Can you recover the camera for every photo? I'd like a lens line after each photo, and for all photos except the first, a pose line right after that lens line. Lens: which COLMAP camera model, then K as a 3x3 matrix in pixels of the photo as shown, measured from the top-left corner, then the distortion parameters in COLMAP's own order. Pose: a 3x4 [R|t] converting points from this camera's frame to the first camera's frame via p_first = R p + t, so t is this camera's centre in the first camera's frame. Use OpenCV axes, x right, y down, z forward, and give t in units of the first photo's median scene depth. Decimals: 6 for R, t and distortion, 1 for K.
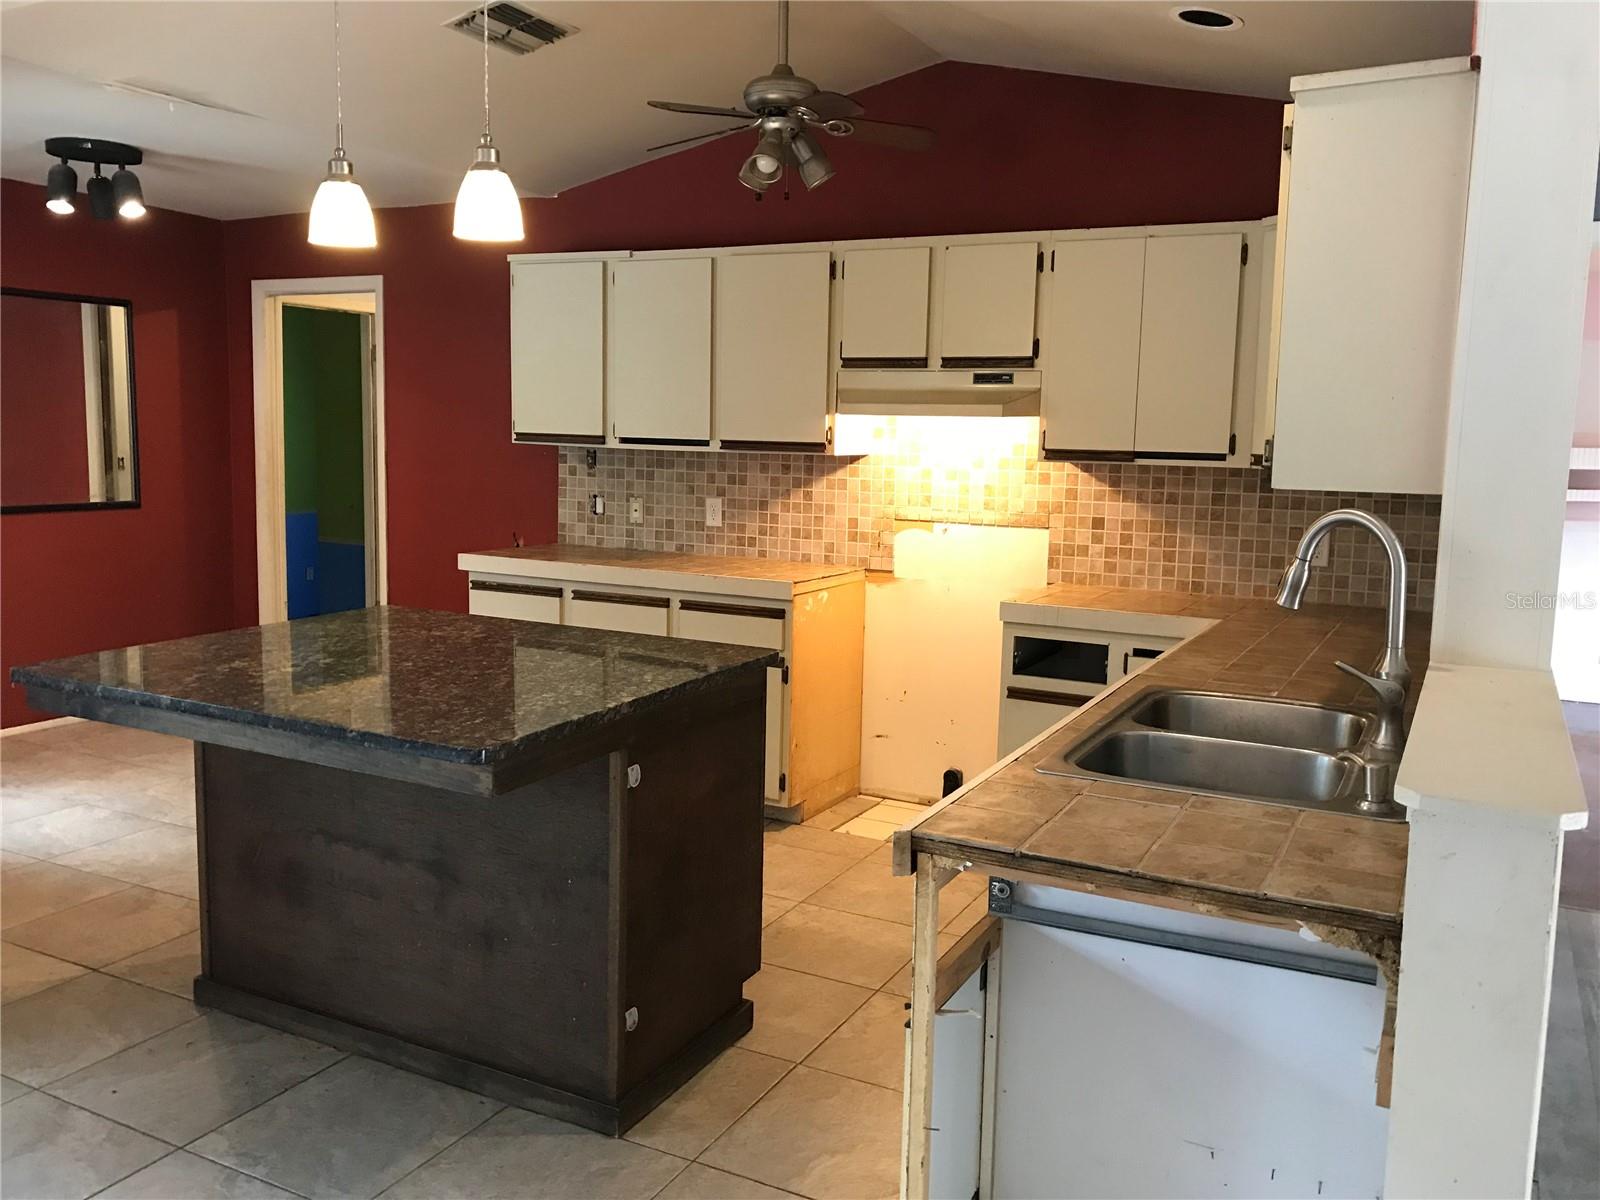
lens RADIAL K [[1302.9, 0, 800.0], [0, 1302.9, 600.0], [0, 0, 1]] dist [0.172072, -0.428250]
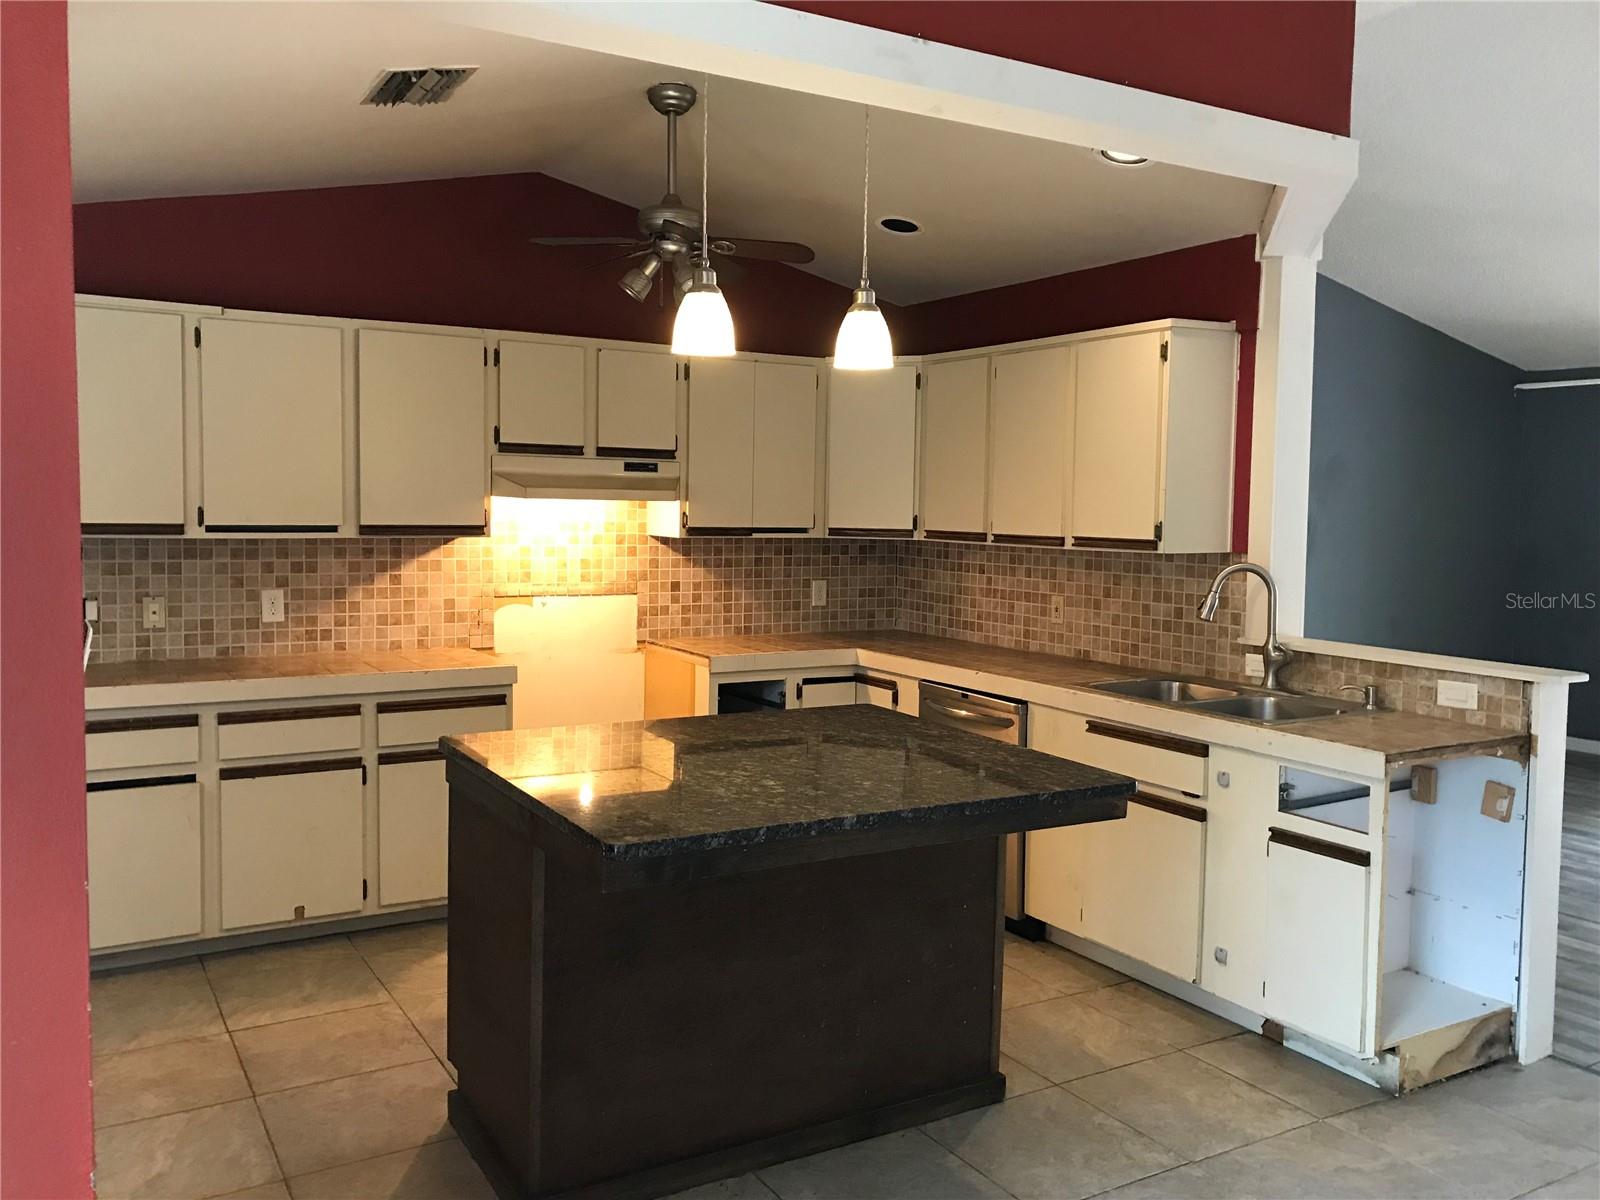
lens RADIAL K [[1300.6, 0, 798.6], [0, 1300.6, 594.2], [0, 0, 1]] dist [0.074616, -0.157838]
pose [[0.527651, -0.075430, 0.846105, -0.685710], [0.108066, 0.993917, 0.021215, -0.061380], [-0.842559, 0.080241, 0.532593, 0.260336]]
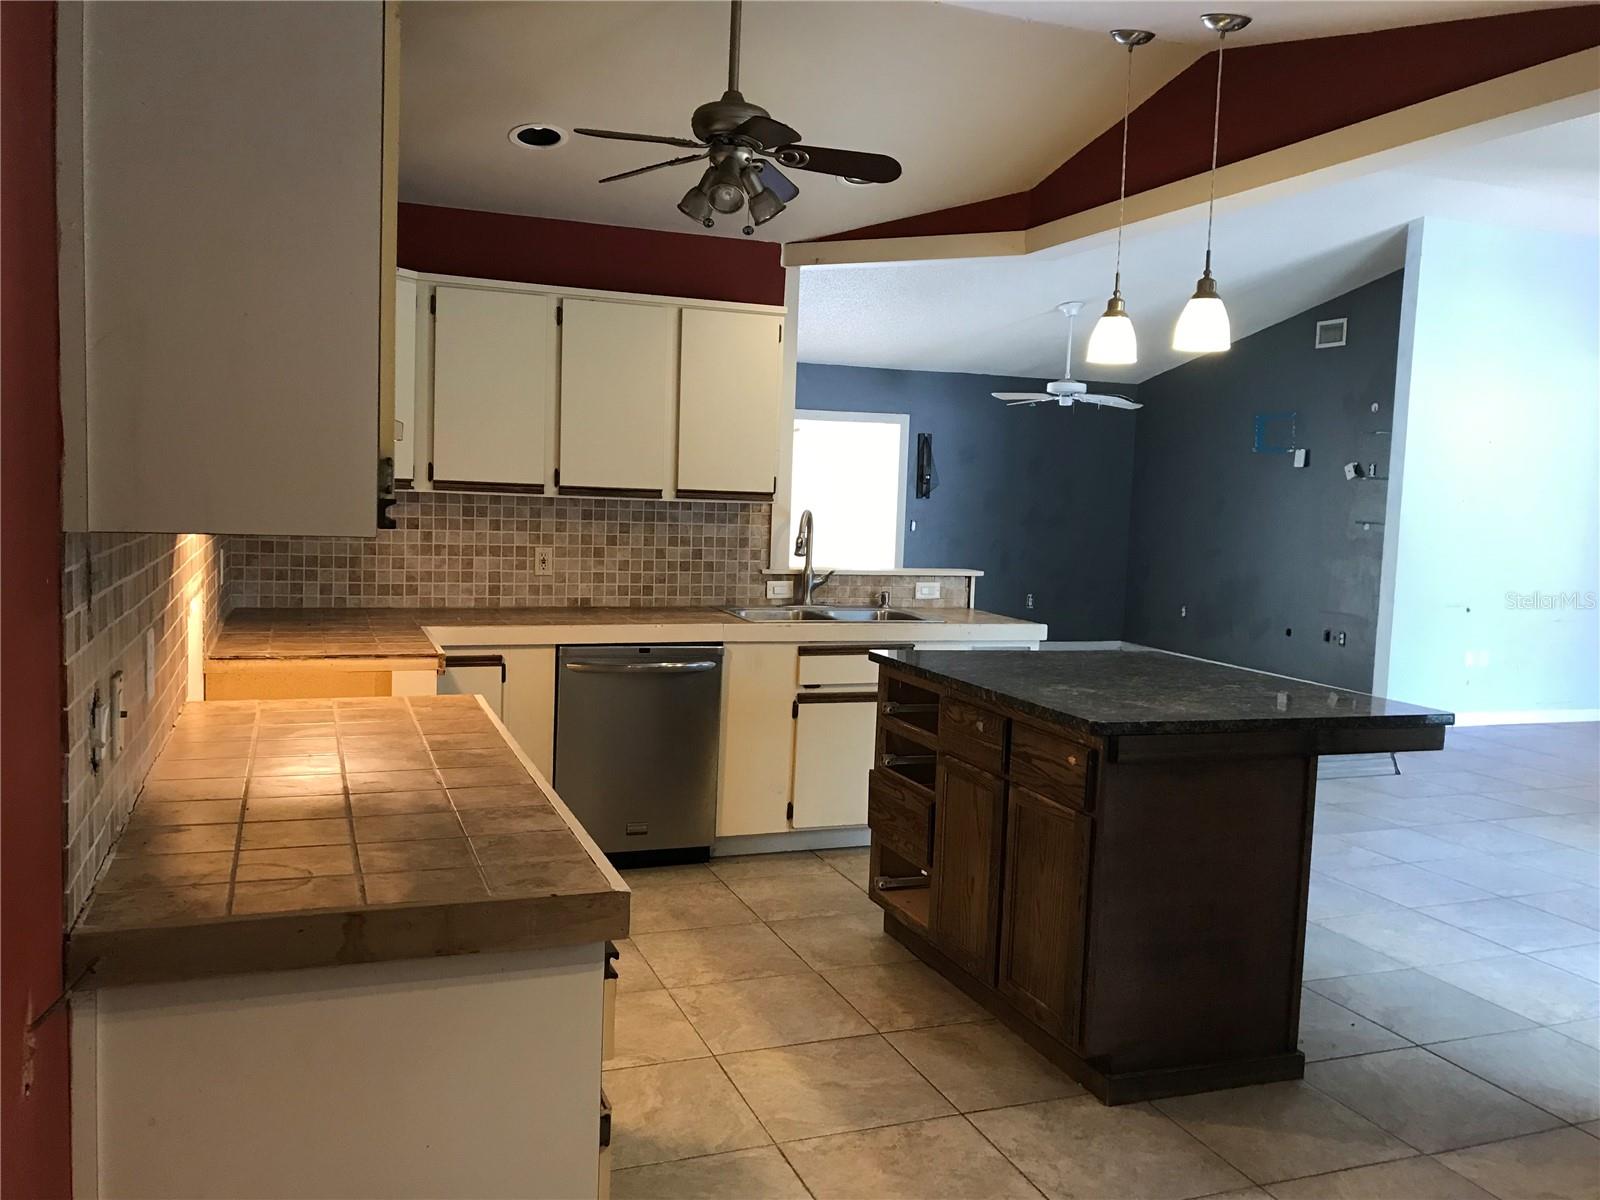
lens RADIAL K [[1302.9, 0, 800.0], [0, 1302.9, 600.0], [0, 0, 1]] dist [0.172072, -0.428250]
pose [[-0.749983, -0.109503, 0.652330, -0.525777], [0.033508, 0.978646, 0.202804, -0.179572], [-0.660608, 0.173958, -0.730299, 1.282748]]
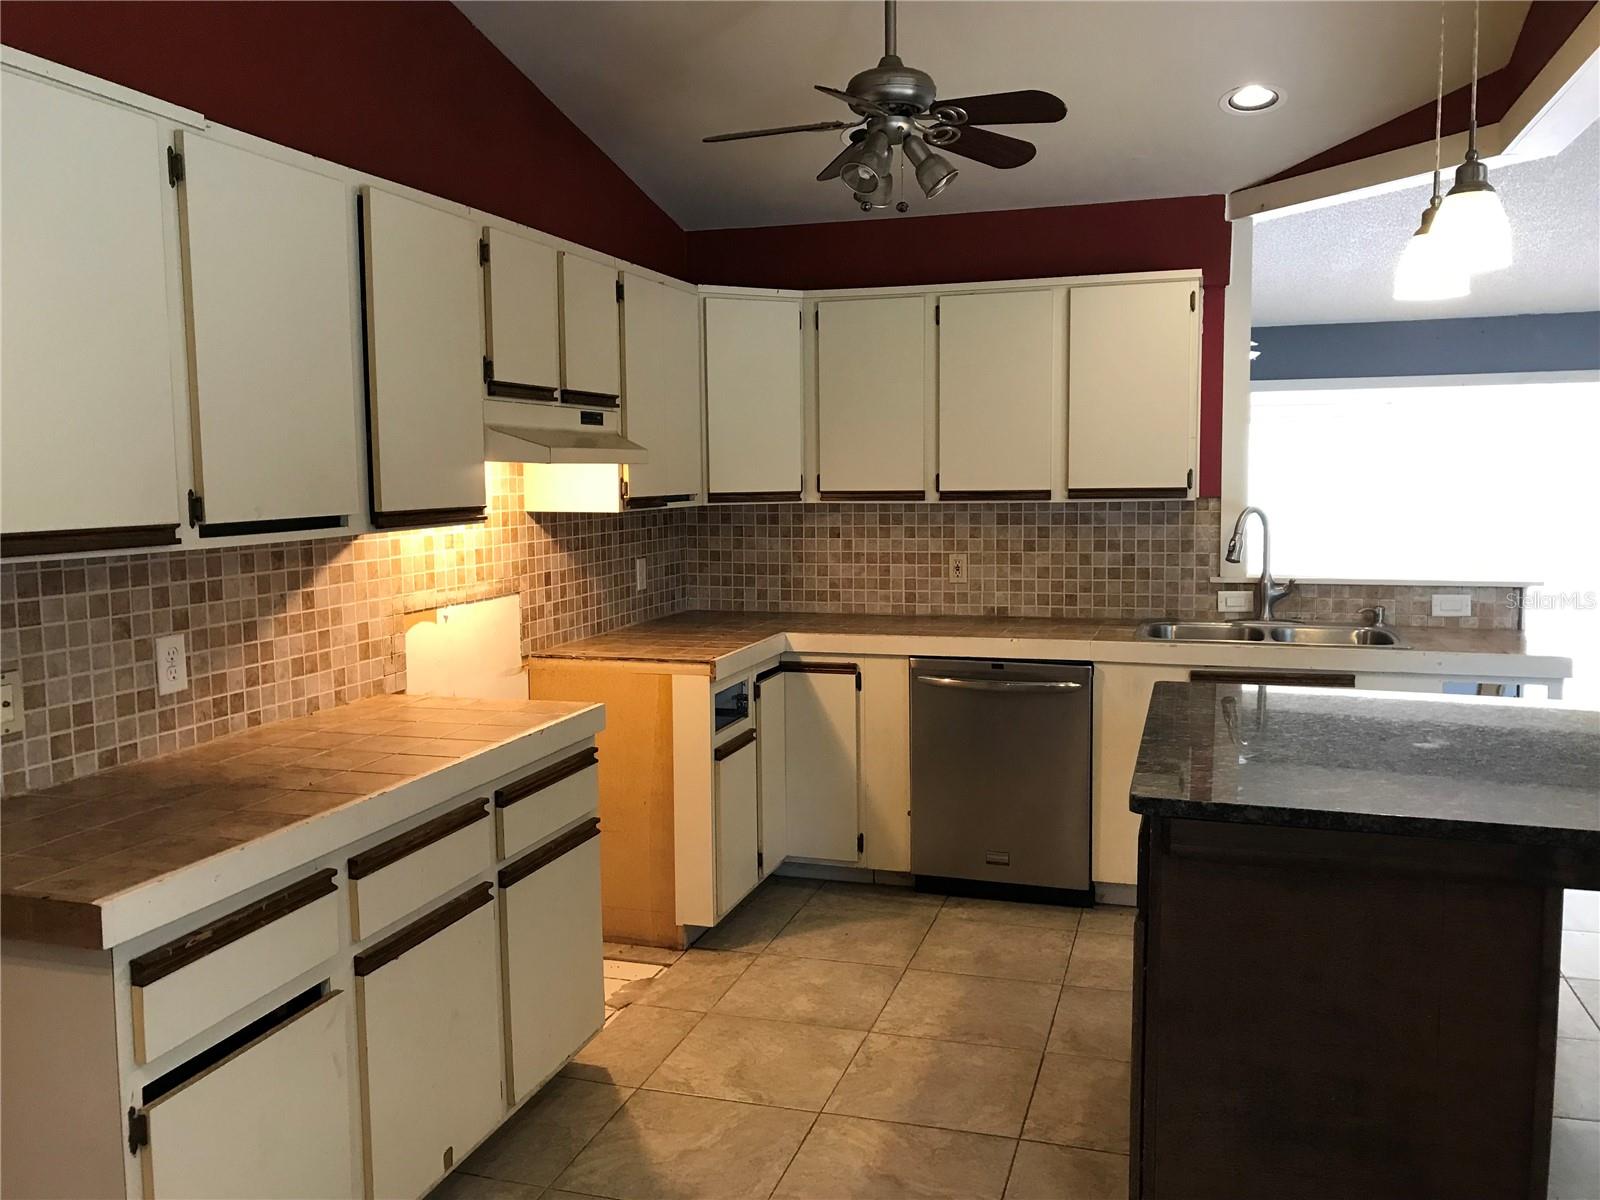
lens RADIAL K [[1300.6, 0, 798.6], [0, 1300.6, 594.2], [0, 0, 1]] dist [0.074616, -0.157838]
pose [[-0.180038, -0.116023, 0.976793, -0.649066], [0.137525, 0.980298, 0.141787, -0.144327], [-0.973999, 0.159860, -0.160535, 0.932022]]
